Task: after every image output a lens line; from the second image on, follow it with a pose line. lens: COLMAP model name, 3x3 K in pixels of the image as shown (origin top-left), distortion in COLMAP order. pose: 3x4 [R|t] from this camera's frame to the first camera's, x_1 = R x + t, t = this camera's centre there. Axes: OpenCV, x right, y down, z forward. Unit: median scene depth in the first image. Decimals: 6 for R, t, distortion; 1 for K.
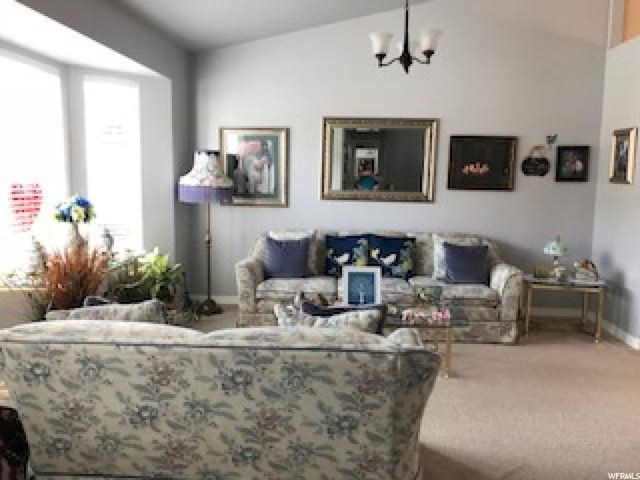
lens RADIAL K [[525.2, 0, 317.6], [0, 525.2, 239.2], [0, 0, 1]] dist [0.007630, -0.012286]
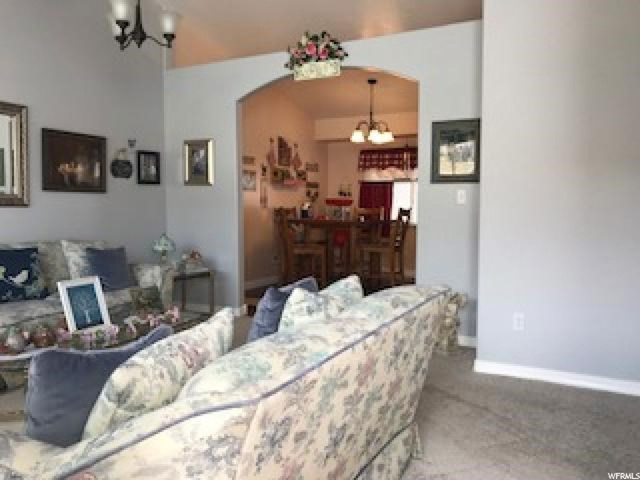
lens RADIAL K [[528.9, 0, 321.7], [0, 528.9, 238.1], [0, 0, 1]] dist [-0.005758, -0.008167]
pose [[0.369716, -0.070688, 0.926452, -0.417031], [0.113327, 0.993088, 0.030547, 0.007095], [-0.922208, 0.093698, 0.375172, 0.293414]]
